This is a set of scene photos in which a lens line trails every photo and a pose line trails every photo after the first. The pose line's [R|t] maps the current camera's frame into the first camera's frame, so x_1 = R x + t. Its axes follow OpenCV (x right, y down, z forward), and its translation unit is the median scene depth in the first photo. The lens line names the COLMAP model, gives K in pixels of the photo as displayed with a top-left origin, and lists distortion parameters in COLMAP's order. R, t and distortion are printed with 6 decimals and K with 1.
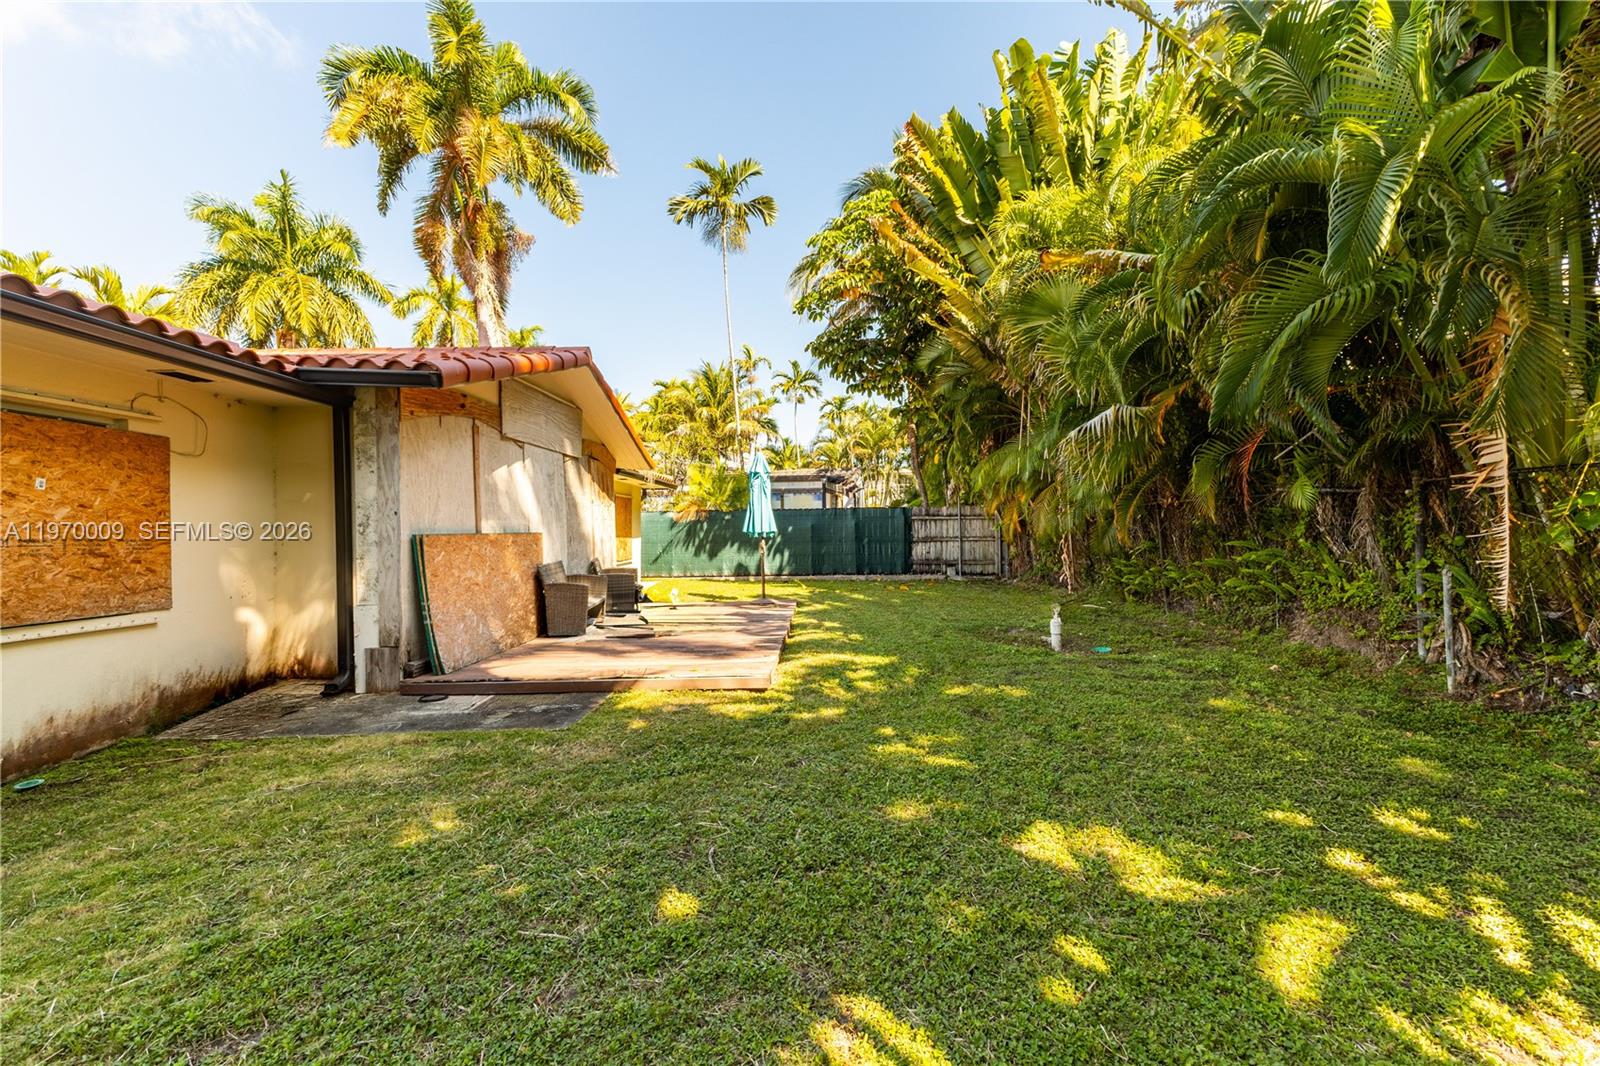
lens RADIAL K [[686.9, 0, 795.9], [0, 686.9, 531.6], [0, 0, 1]] dist [0.010071, -0.001863]
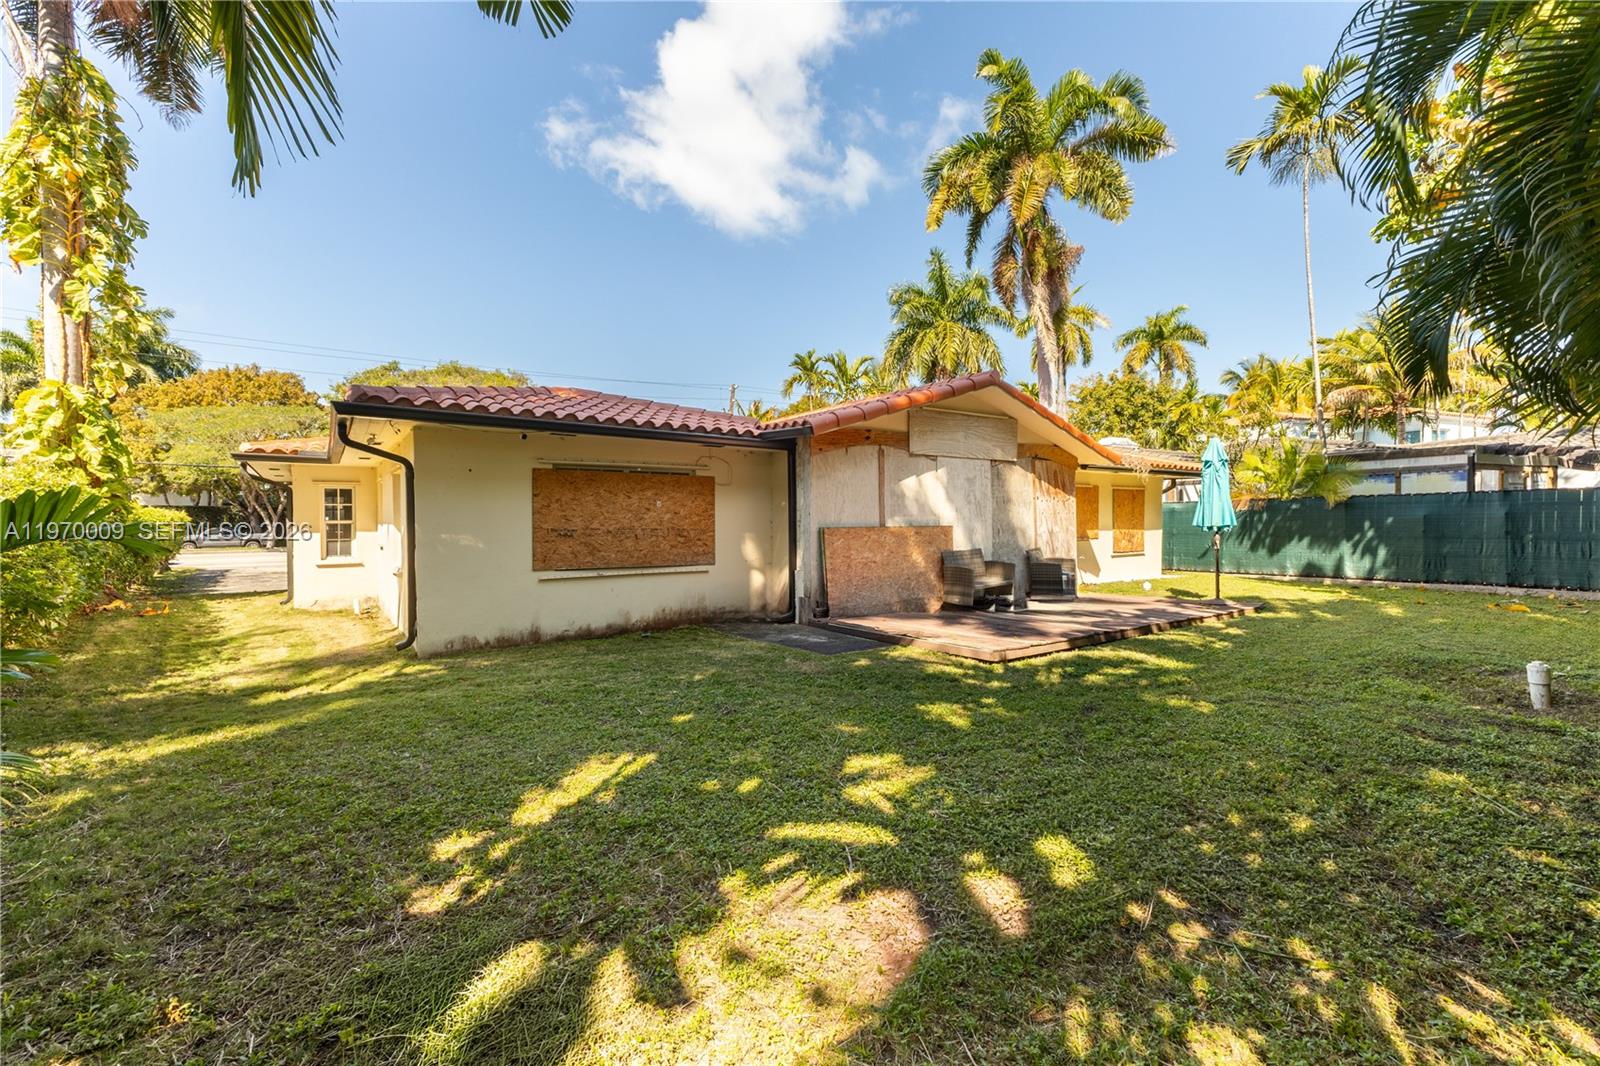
lens RADIAL K [[686.9, 0, 802.7], [0, 686.9, 525.8], [0, 0, 1]] dist [0.010071, -0.001863]
pose [[0.594508, 0.008818, -0.804041, 0.229001], [-0.001324, 0.999949, 0.009988, -0.004896], [0.804089, -0.004873, 0.594490, 0.013718]]
